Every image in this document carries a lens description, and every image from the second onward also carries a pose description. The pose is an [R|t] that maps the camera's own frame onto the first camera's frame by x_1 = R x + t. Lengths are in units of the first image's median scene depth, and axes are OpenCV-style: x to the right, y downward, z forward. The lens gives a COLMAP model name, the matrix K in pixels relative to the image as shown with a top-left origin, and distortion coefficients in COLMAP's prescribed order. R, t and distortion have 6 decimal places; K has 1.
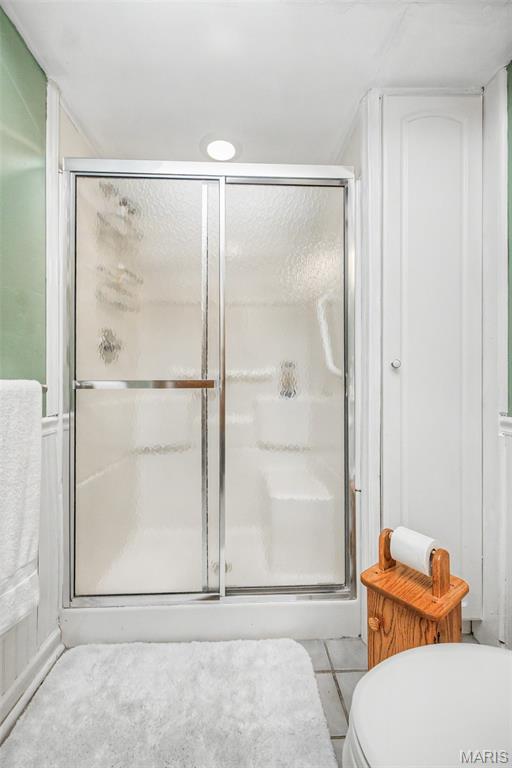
lens RADIAL K [[322.3, 0, 260.0], [0, 322.3, 385.6], [0, 0, 1]] dist [0.004071, -0.000268]
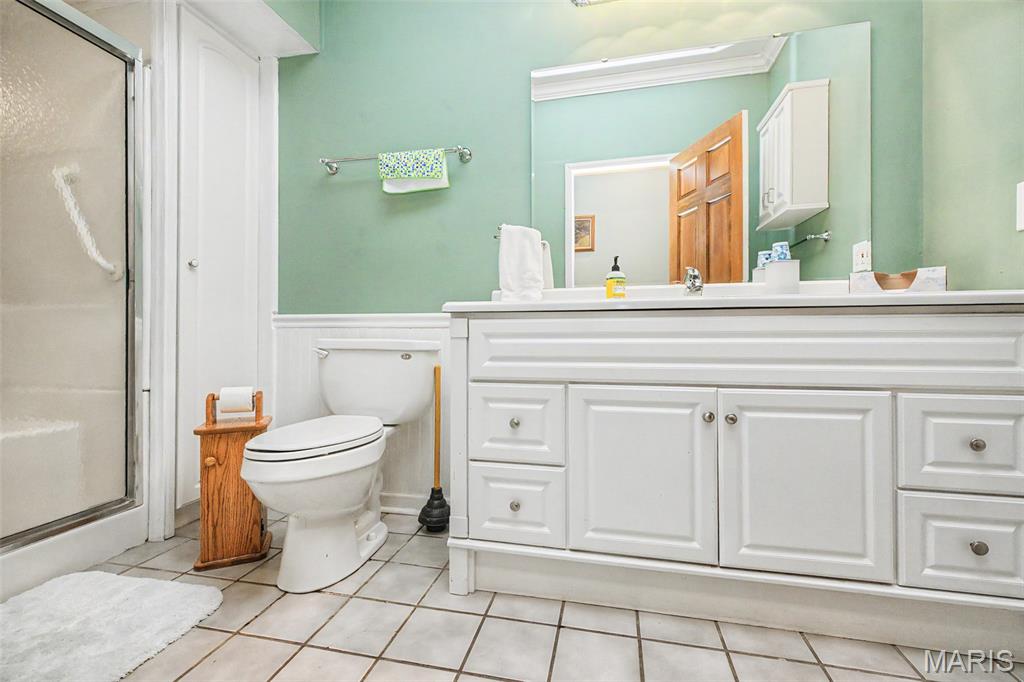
lens RADIAL K [[429.7, 0, 515.7], [0, 429.7, 333.2], [0, 0, 1]] dist [0.004071, -0.000268]
pose [[0.273257, -0.003564, 0.961935, -0.699210], [-0.003897, 0.999981, 0.004812, 0.159777], [-0.961933, -0.005064, 0.273237, -0.457380]]
